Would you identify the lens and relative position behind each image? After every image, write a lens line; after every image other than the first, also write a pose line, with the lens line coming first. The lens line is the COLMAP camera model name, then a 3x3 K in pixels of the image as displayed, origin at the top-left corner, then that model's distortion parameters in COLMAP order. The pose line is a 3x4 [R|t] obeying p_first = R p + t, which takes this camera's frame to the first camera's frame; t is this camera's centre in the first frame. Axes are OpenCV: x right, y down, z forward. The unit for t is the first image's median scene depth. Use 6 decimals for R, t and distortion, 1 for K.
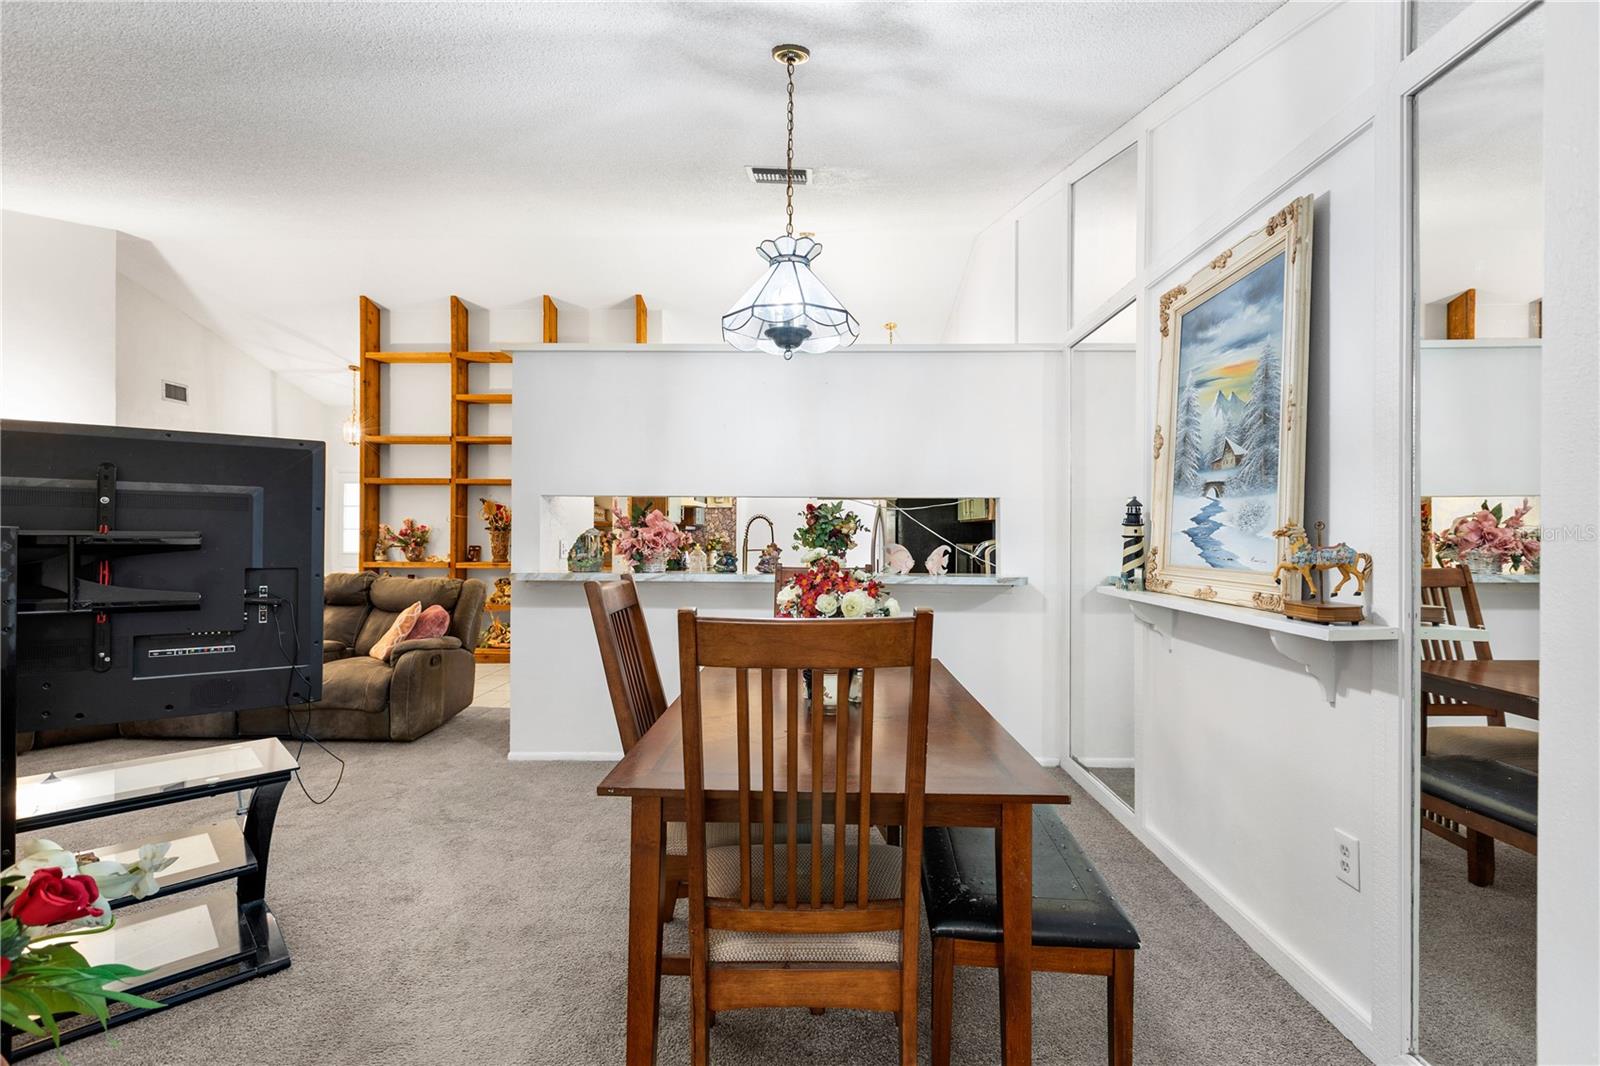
lens RADIAL K [[724.7, 0, 803.1], [0, 724.7, 532.9], [0, 0, 1]] dist [0.000386, 0.000004]
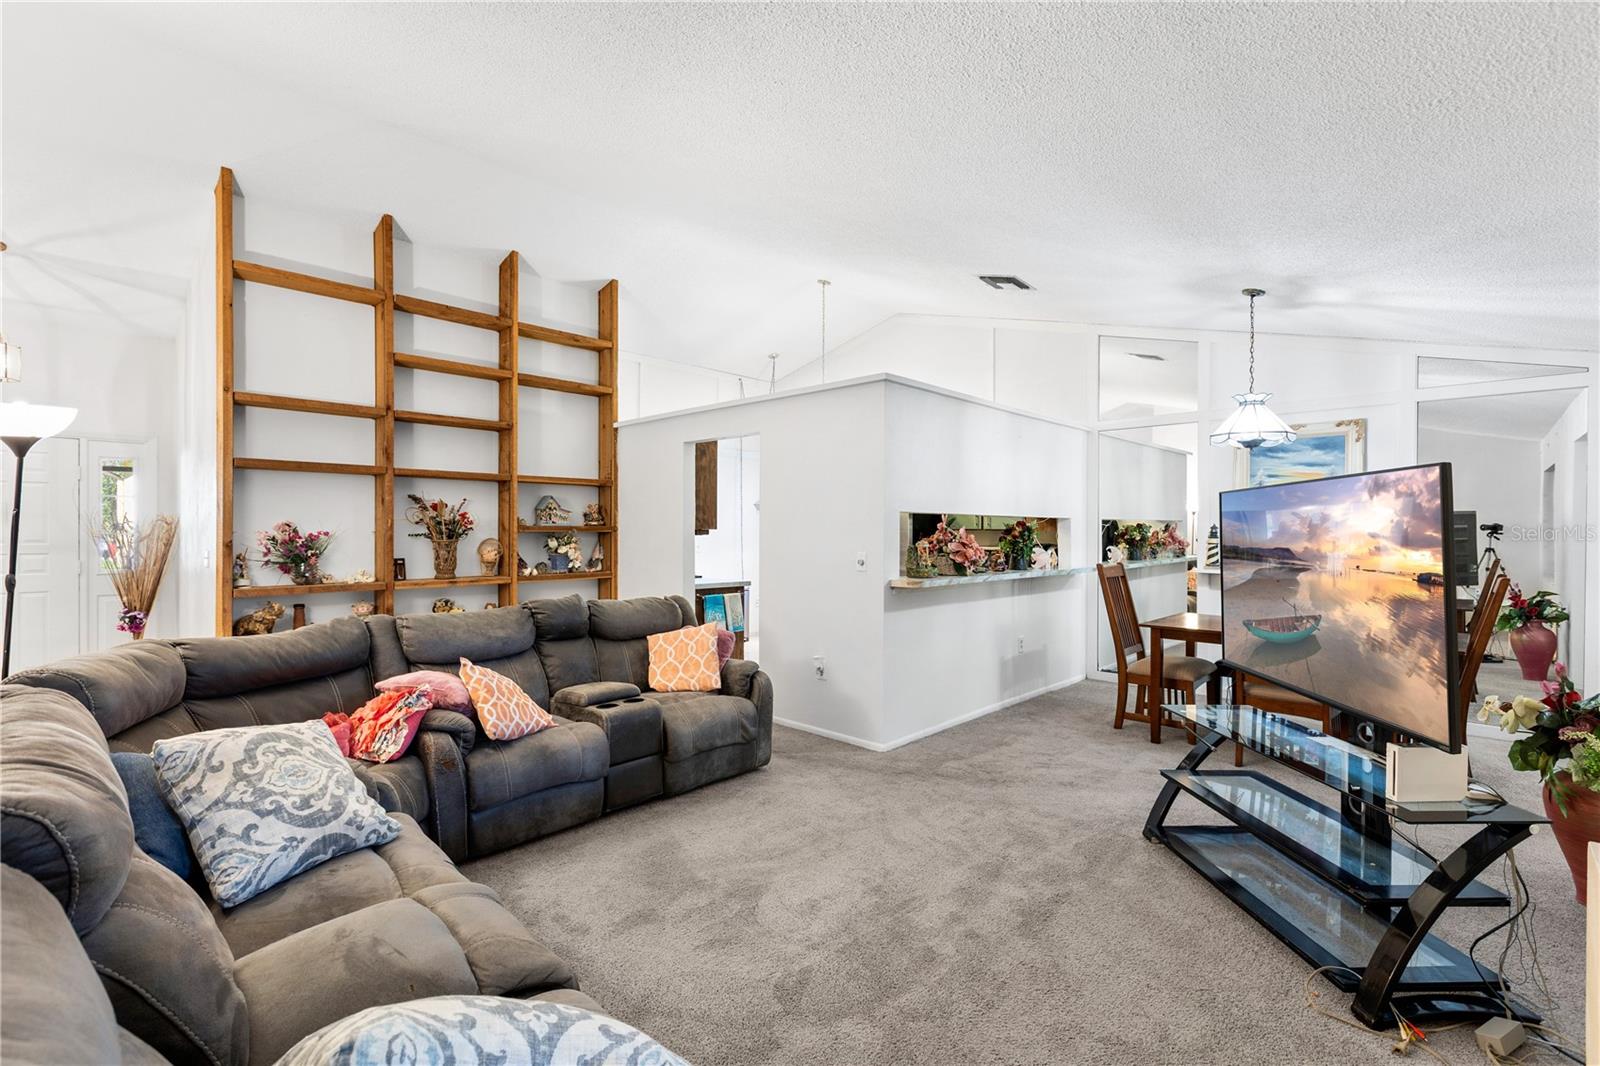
lens RADIAL K [[746.6, 0, 823.4], [0, 746.6, 537.7], [0, 0, 1]] dist [0.000107, -0.000002]
pose [[0.671587, -0.009172, 0.740869, -0.732826], [-0.004612, 0.999852, 0.016559, -0.017885], [-0.740911, -0.014538, 0.671445, 0.171544]]
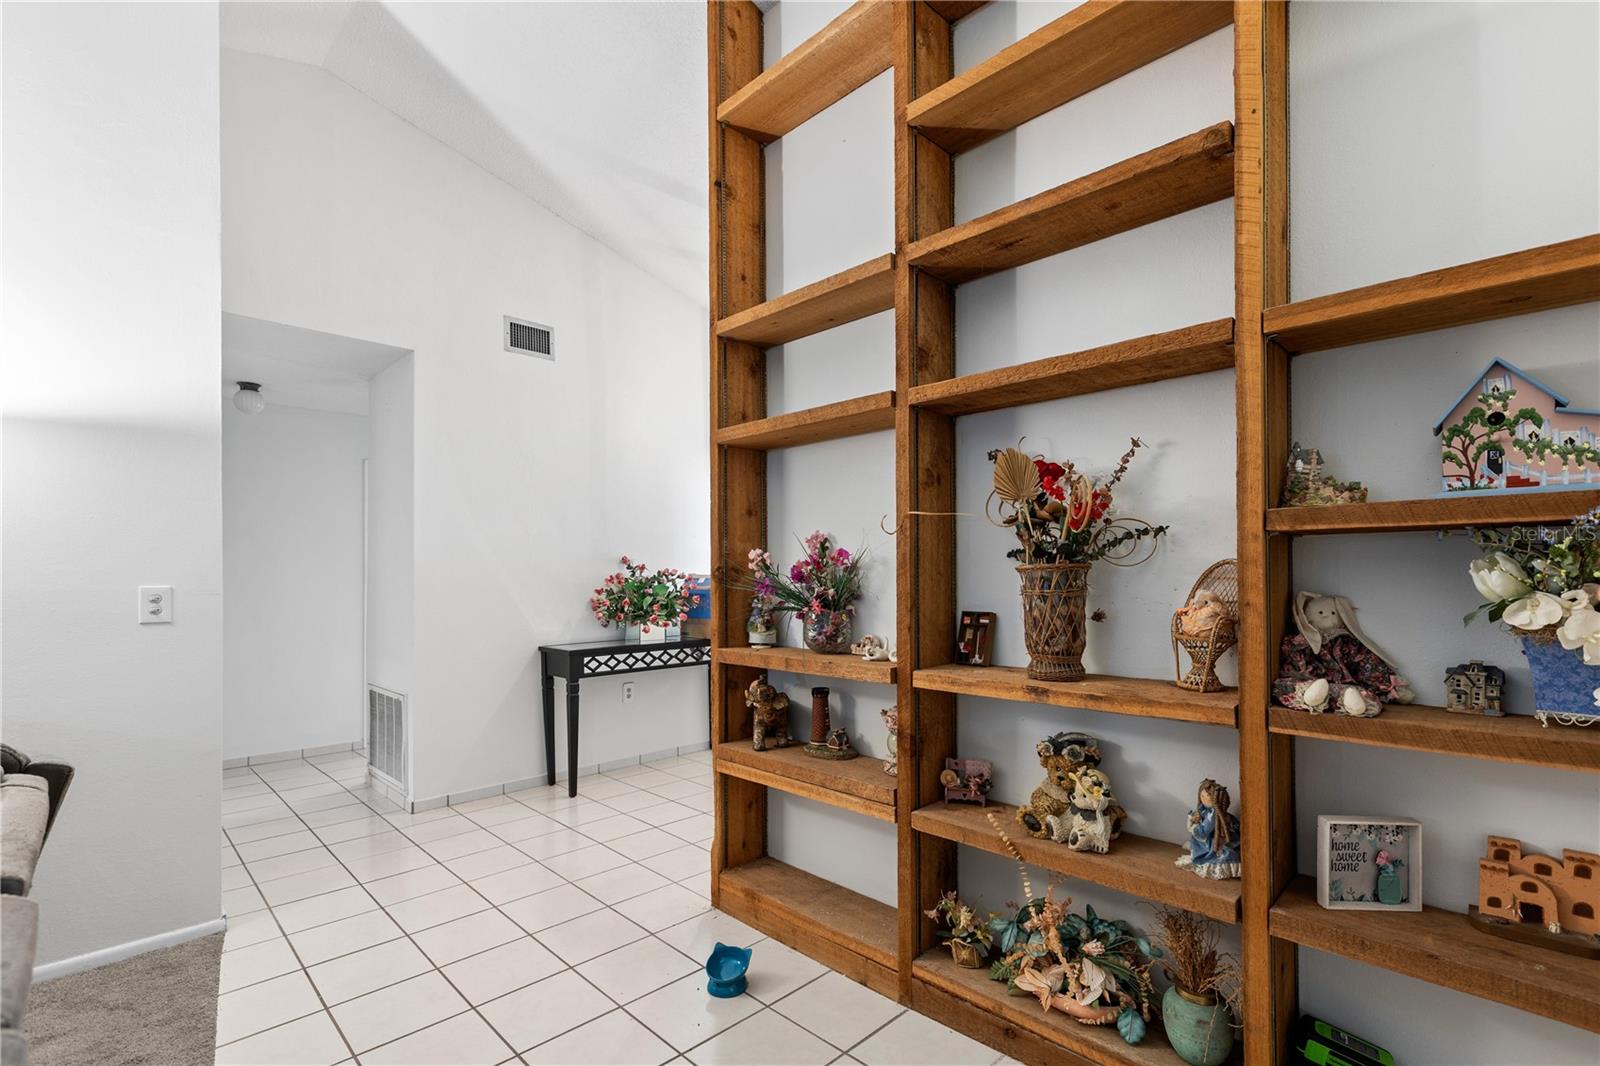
lens RADIAL K [[731.0, 0, 801.9], [0, 731.0, 574.4], [0, 0, 1]] dist [0.001541, 0.000151]
pose [[0.711680, -0.007892, -0.702460, -0.294487], [0.011722, 0.999931, 0.000642, 0.000998], [0.702406, -0.008692, 0.711723, 0.740791]]
